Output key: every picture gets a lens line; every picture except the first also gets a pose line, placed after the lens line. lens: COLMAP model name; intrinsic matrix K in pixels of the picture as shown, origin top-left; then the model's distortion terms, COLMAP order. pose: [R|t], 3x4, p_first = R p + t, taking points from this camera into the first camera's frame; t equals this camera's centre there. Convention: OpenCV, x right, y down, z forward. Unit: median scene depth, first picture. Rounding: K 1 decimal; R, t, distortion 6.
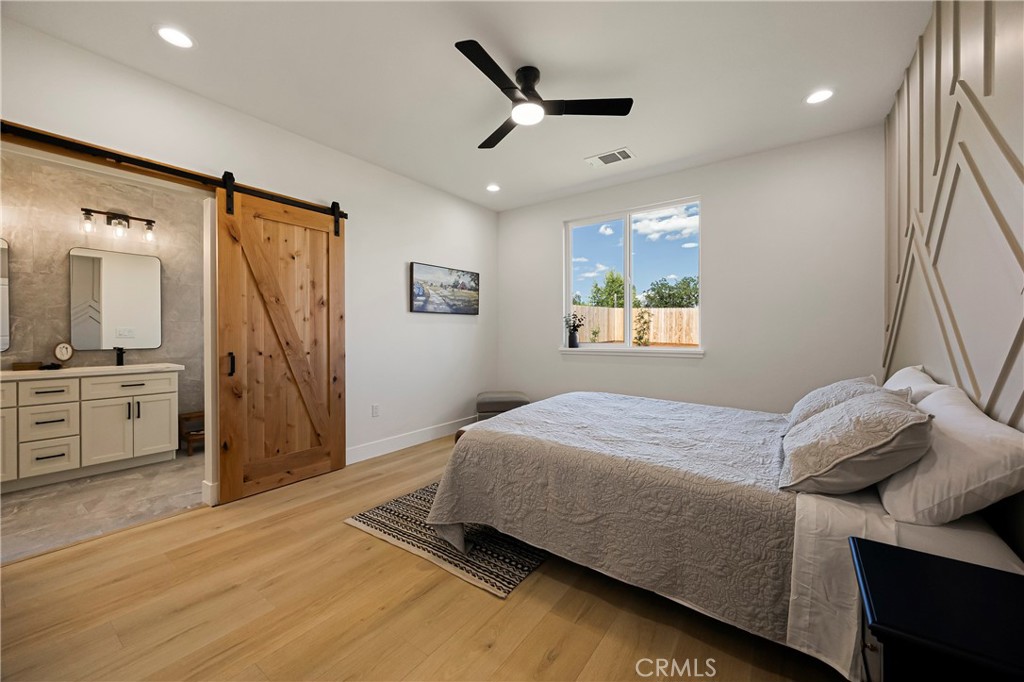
lens RADIAL K [[403.8, 0, 512.0], [0, 403.8, 341.0], [0, 0, 1]] dist [0.000626, 0.003447]
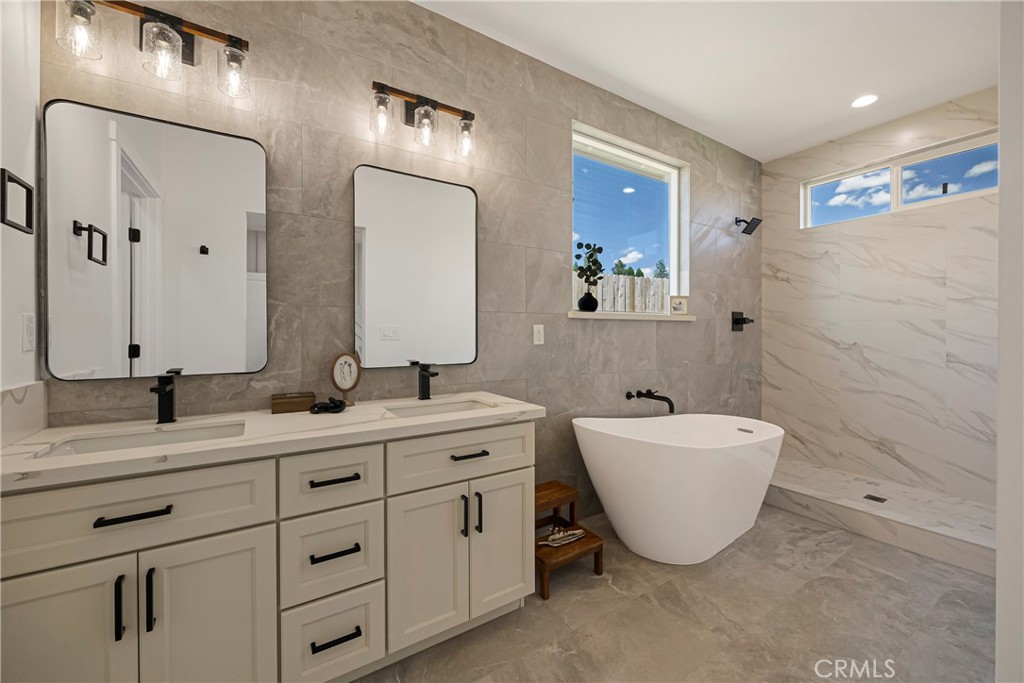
lens RADIAL K [[403.8, 0, 512.0], [0, 403.8, 341.5], [0, 0, 1]] dist [0.000626, 0.003447]
pose [[0.935770, 0.006769, -0.352545, -0.742160], [-0.006116, 0.999977, 0.002967, -0.013748], [0.352557, -0.000620, 0.935790, 0.612247]]
